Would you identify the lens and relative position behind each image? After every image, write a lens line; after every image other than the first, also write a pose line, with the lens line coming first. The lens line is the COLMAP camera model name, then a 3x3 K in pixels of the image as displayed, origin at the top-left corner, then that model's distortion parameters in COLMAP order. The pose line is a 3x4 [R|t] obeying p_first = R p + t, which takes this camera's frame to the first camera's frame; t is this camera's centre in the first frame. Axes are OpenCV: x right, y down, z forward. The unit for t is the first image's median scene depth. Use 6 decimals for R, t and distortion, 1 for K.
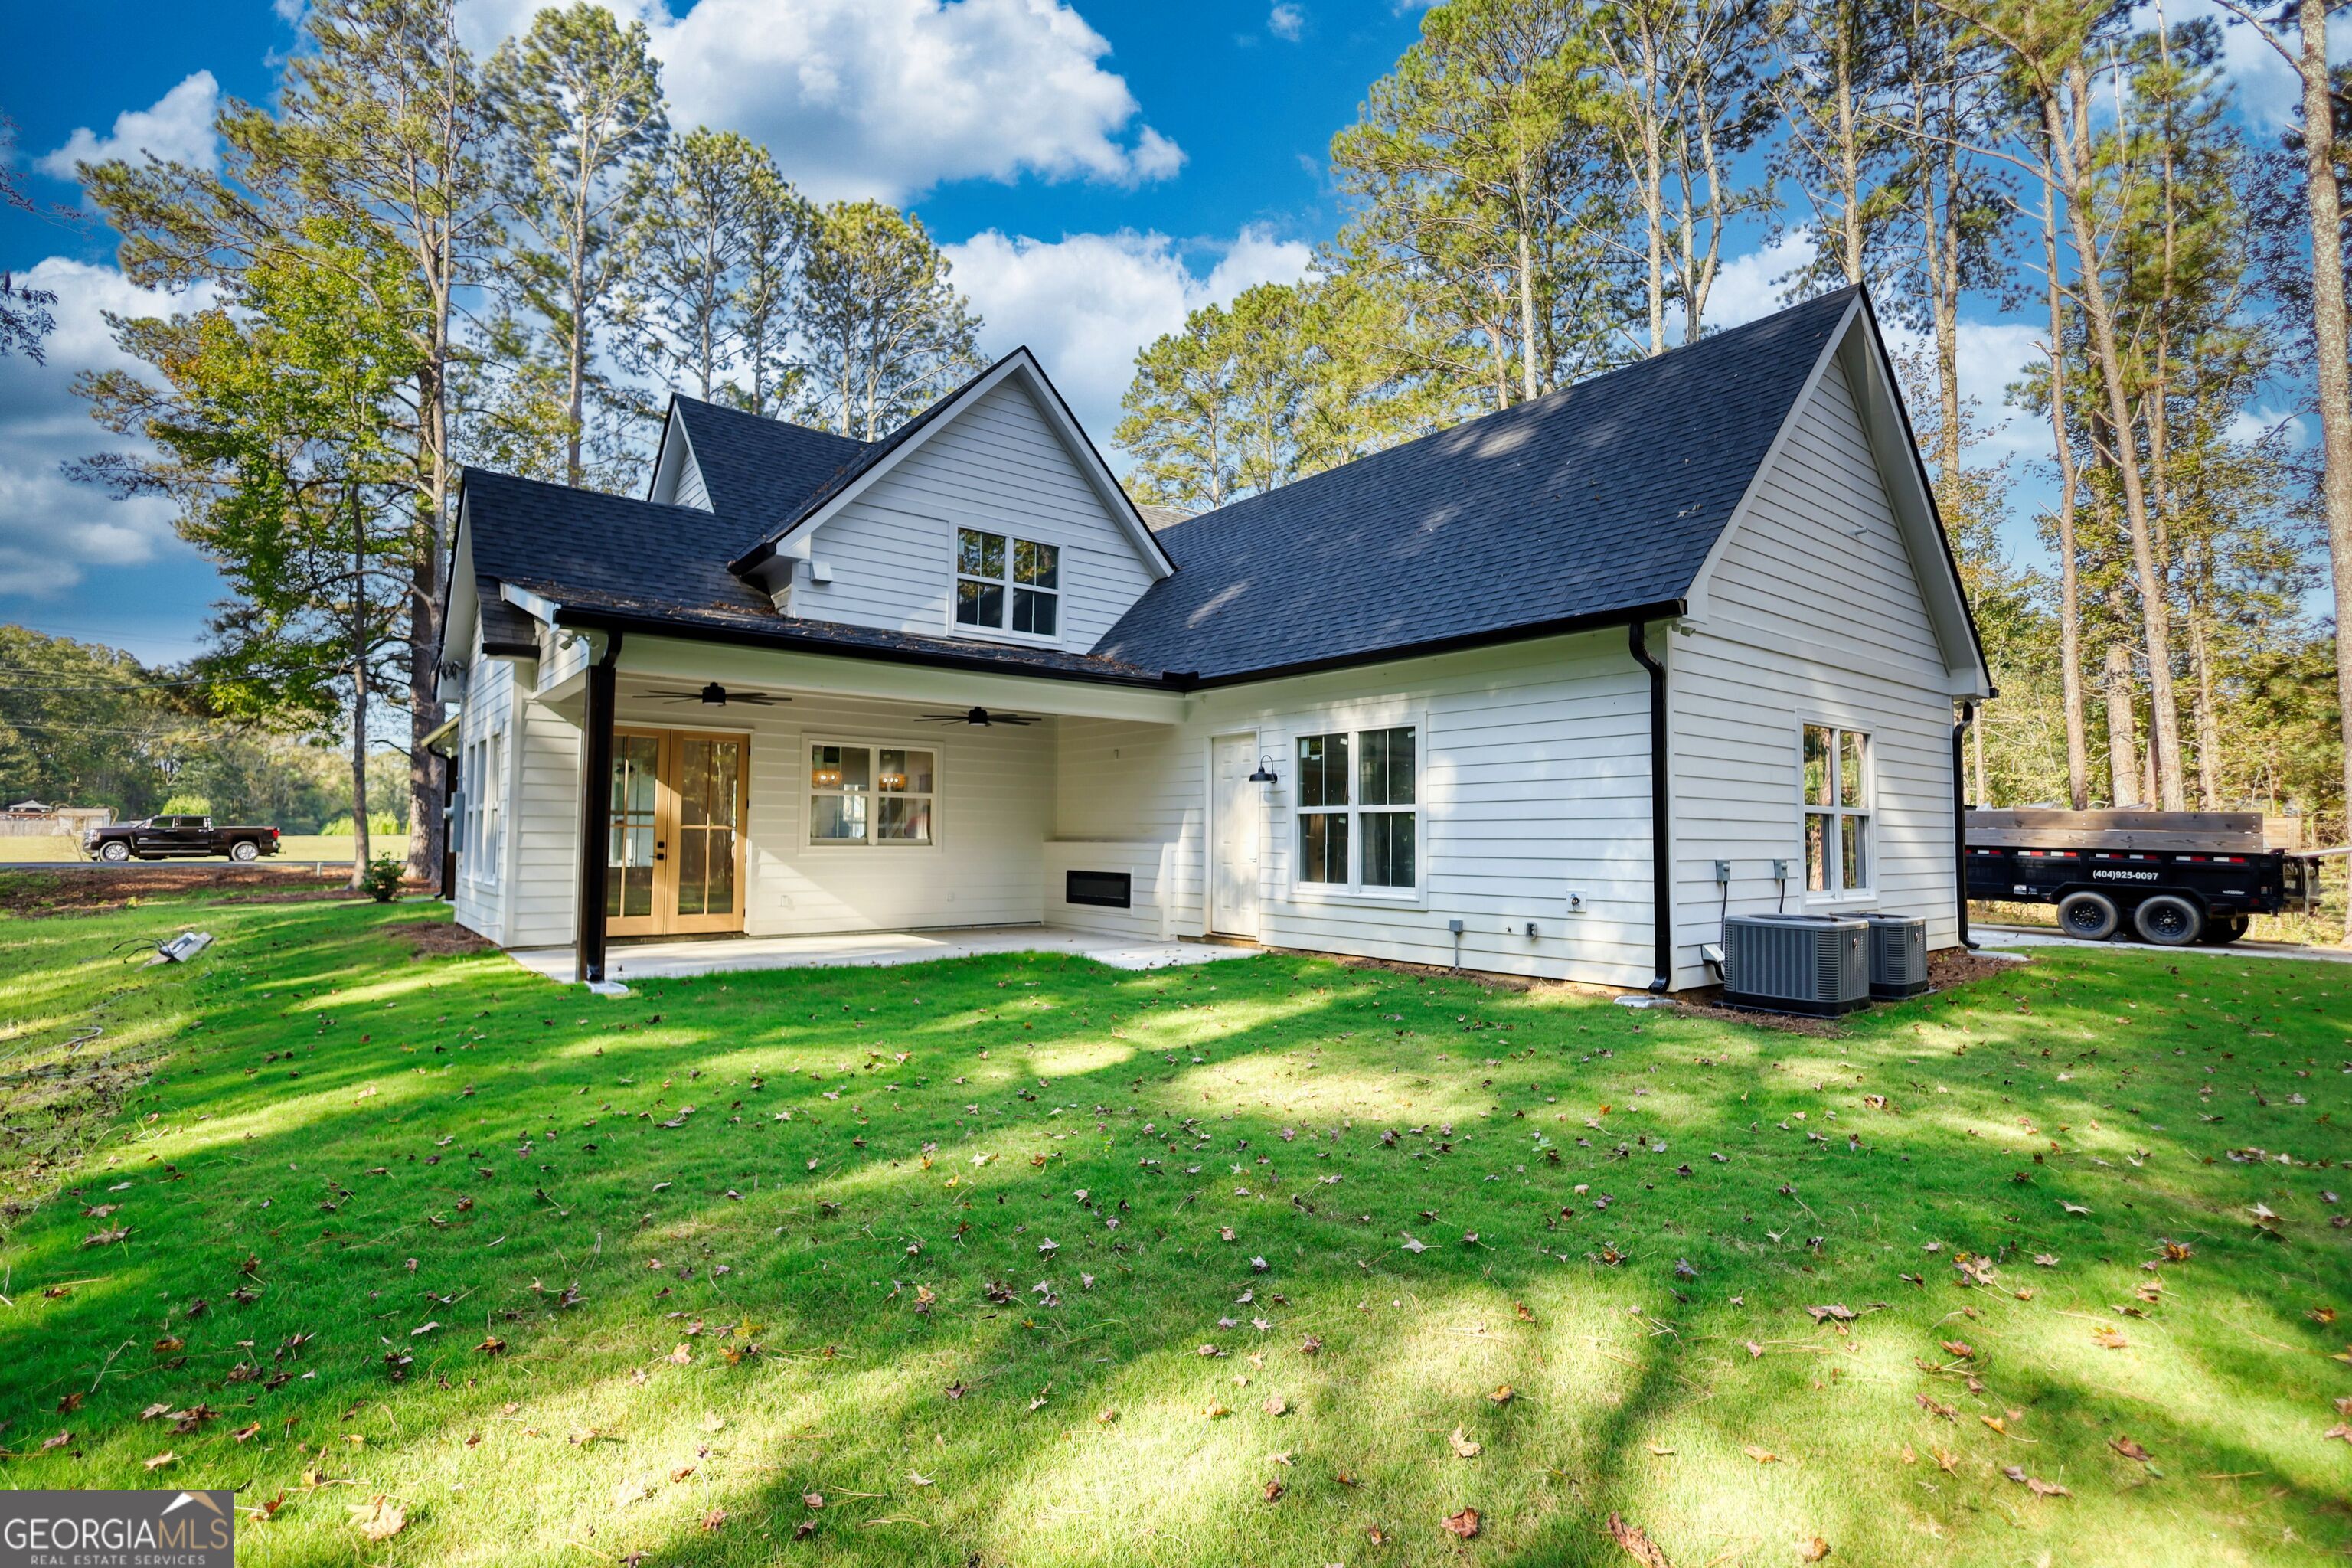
lens RADIAL K [[1112.2, 0, 1176.0], [0, 1112.2, 784.0], [0, 0, 1]] dist [0.014342, 0.000435]
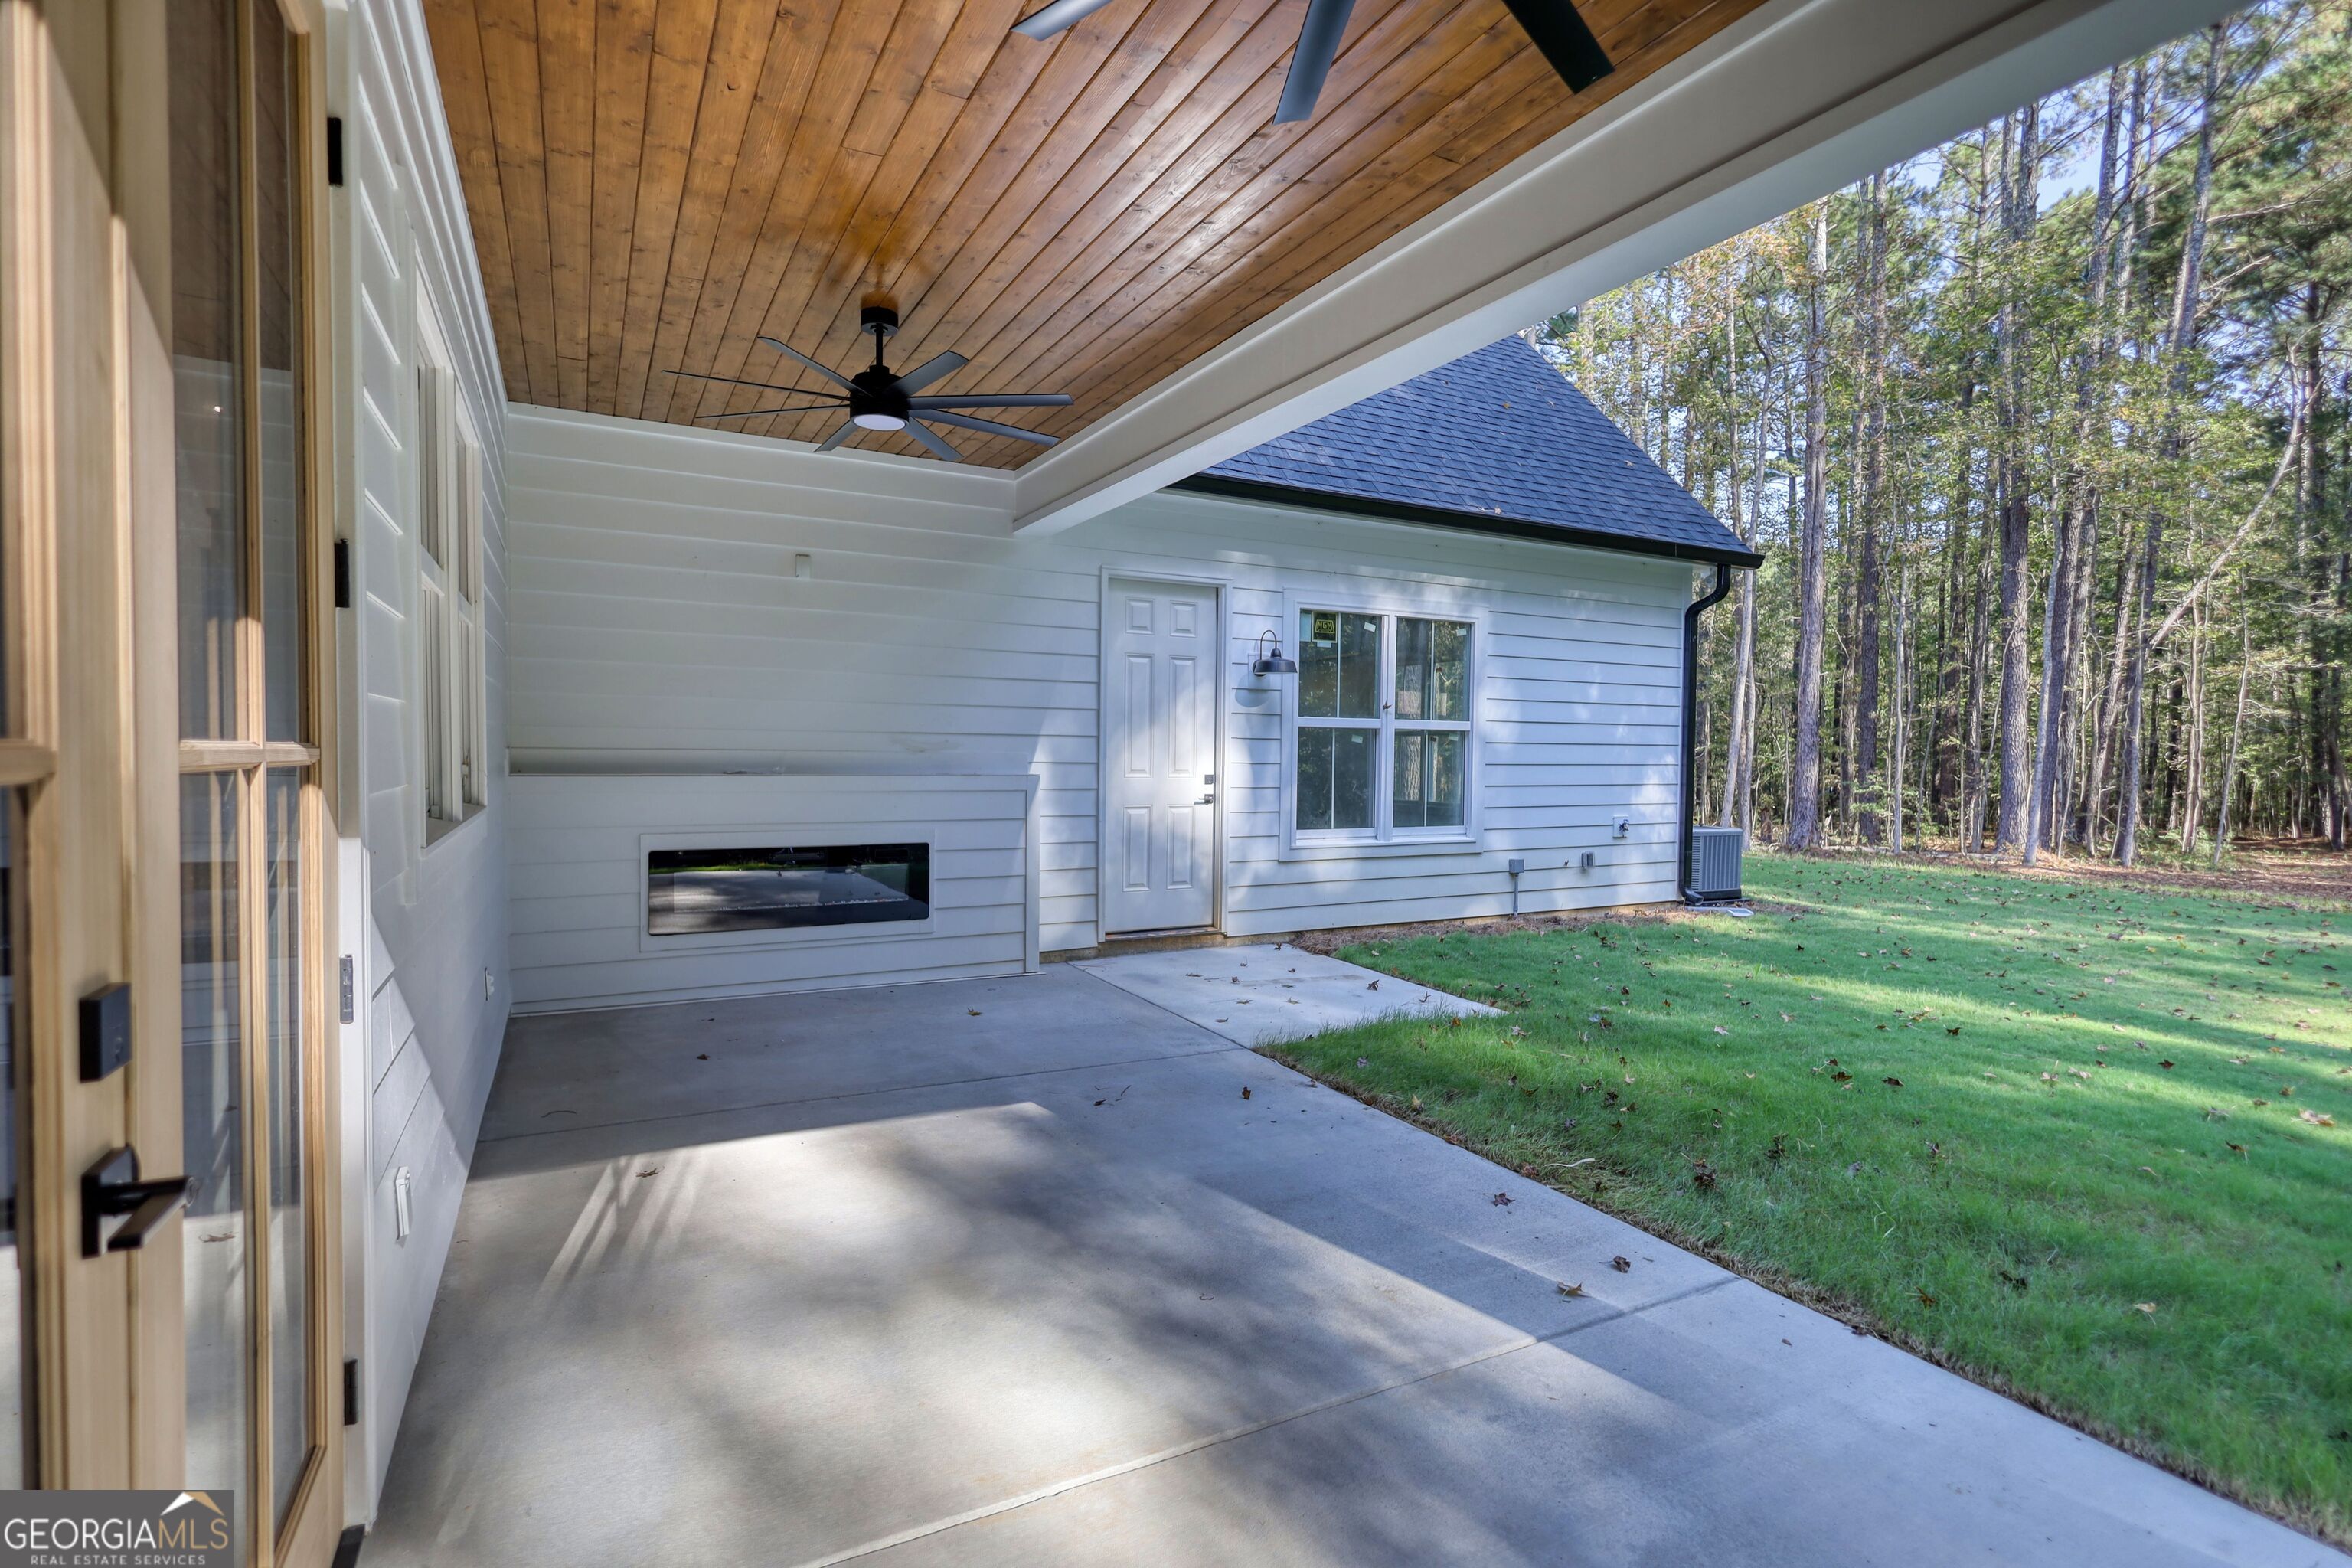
lens RADIAL K [[1103.9, 0, 1176.0], [0, 1103.9, 784.0], [0, 0, 1]] dist [0.000575, -0.000328]
pose [[0.181693, -0.027949, 0.982958, -0.559607], [-0.053278, 0.997848, 0.038221, 0.040712], [-0.981911, -0.059315, 0.179813, 0.987538]]
